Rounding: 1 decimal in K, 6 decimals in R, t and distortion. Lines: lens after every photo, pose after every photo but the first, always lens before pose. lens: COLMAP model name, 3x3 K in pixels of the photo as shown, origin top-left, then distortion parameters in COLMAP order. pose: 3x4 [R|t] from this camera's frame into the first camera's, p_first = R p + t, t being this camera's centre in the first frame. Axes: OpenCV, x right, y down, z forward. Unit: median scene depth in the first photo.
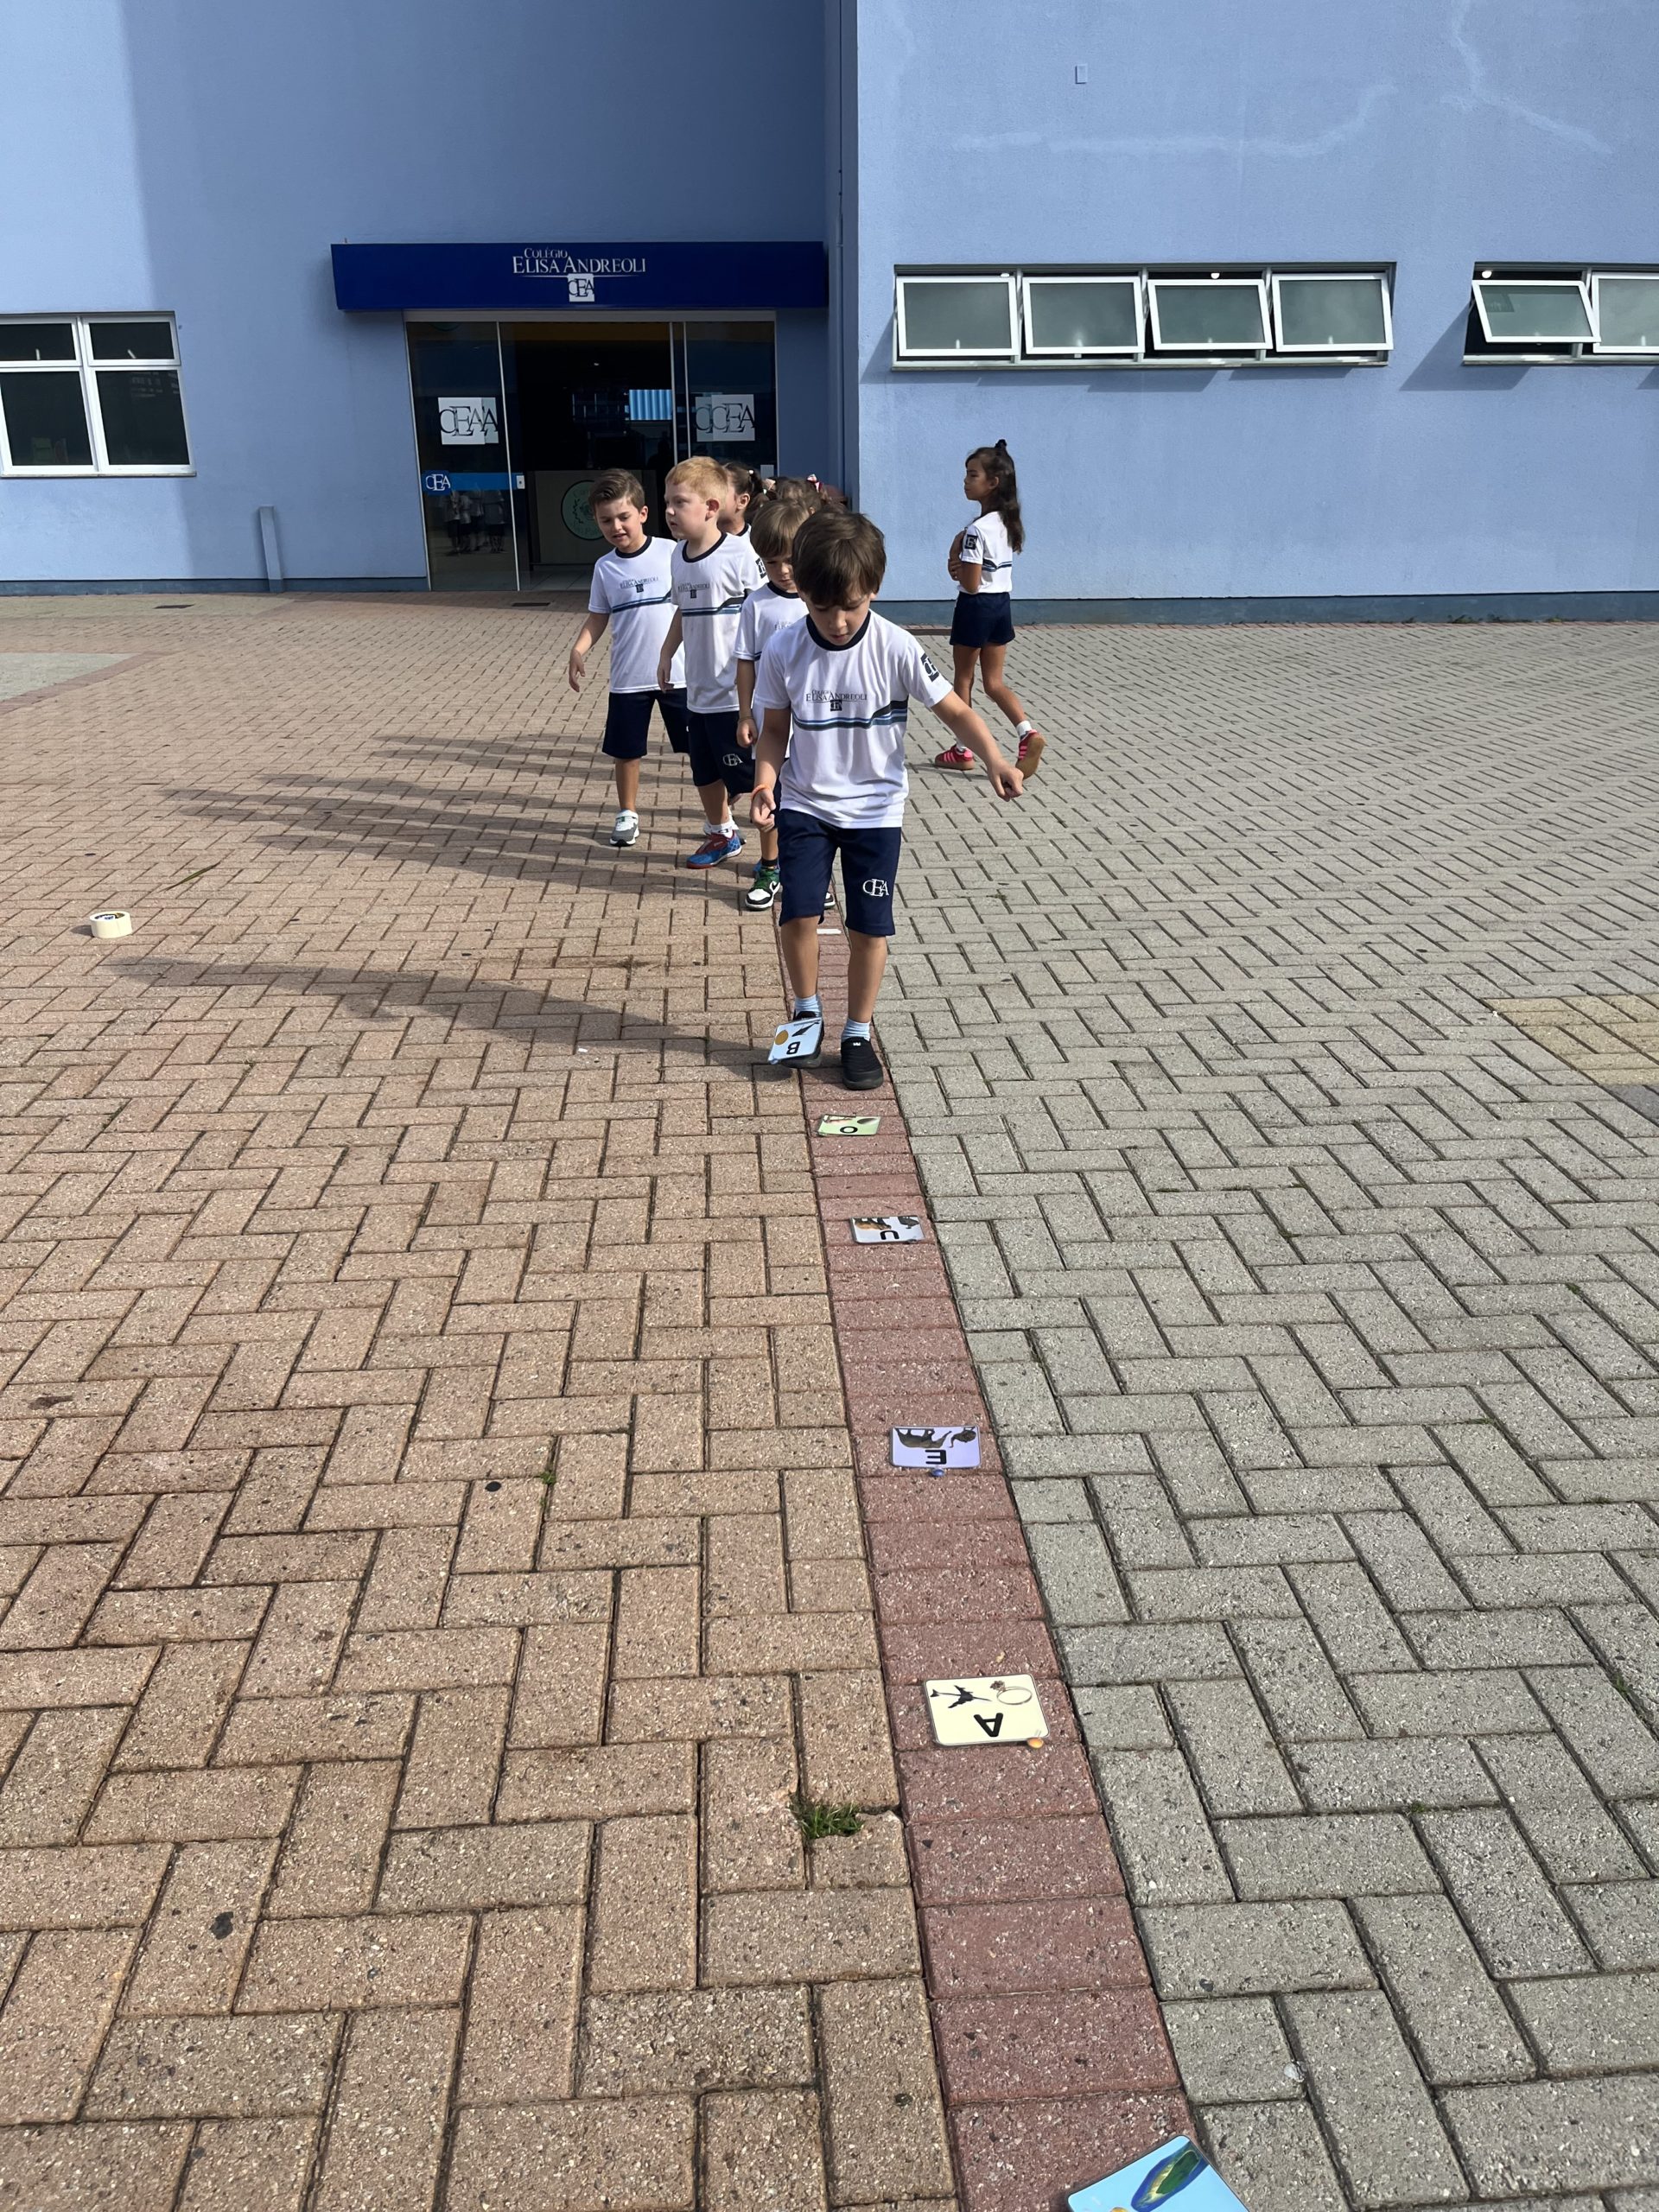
lens RADIAL K [[1716.1, 0, 829.5], [0, 1716.1, 1106.0], [0, 0, 1]] dist [0.062945, -0.090018]
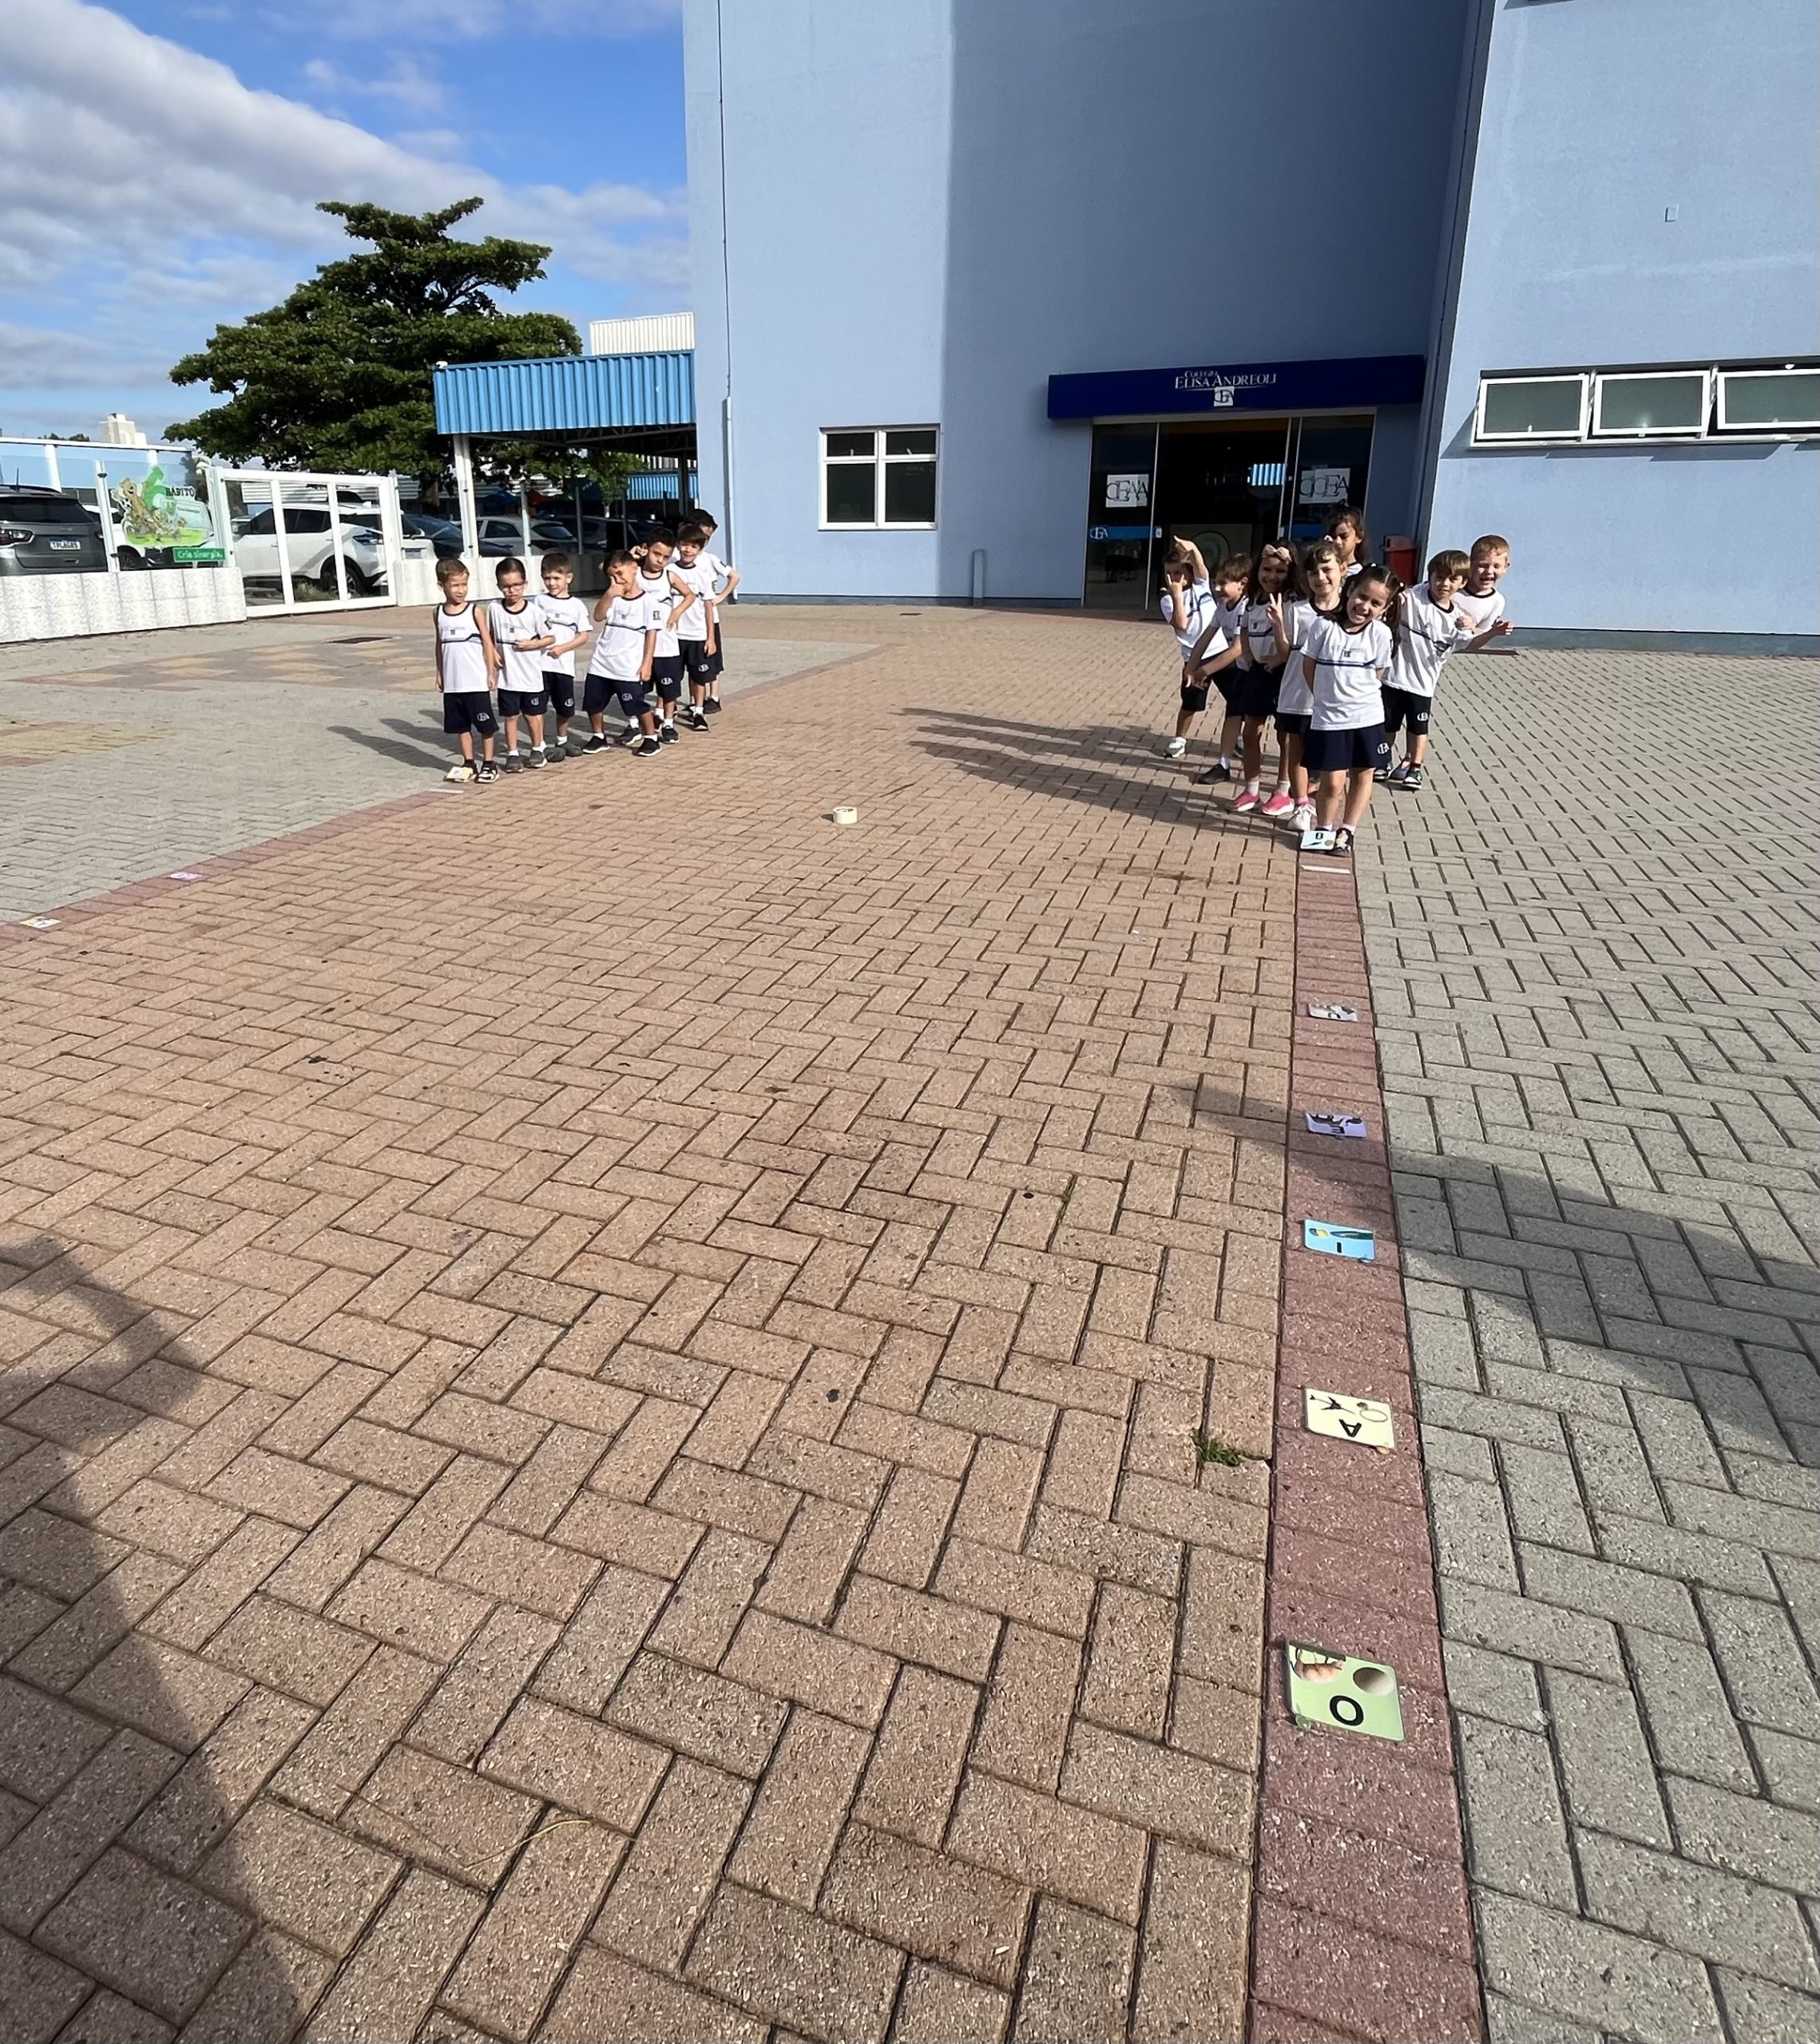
lens RADIAL K [[1266.9, 0, 785.0], [0, 1266.9, 890.3], [0, 0, 1]] dist [0.002614, -0.002913]
pose [[0.902353, 0.121302, -0.413576, 0.030971], [-0.149243, 0.988152, -0.035798, 0.018760], [0.404334, 0.094026, 0.909765, -0.098861]]
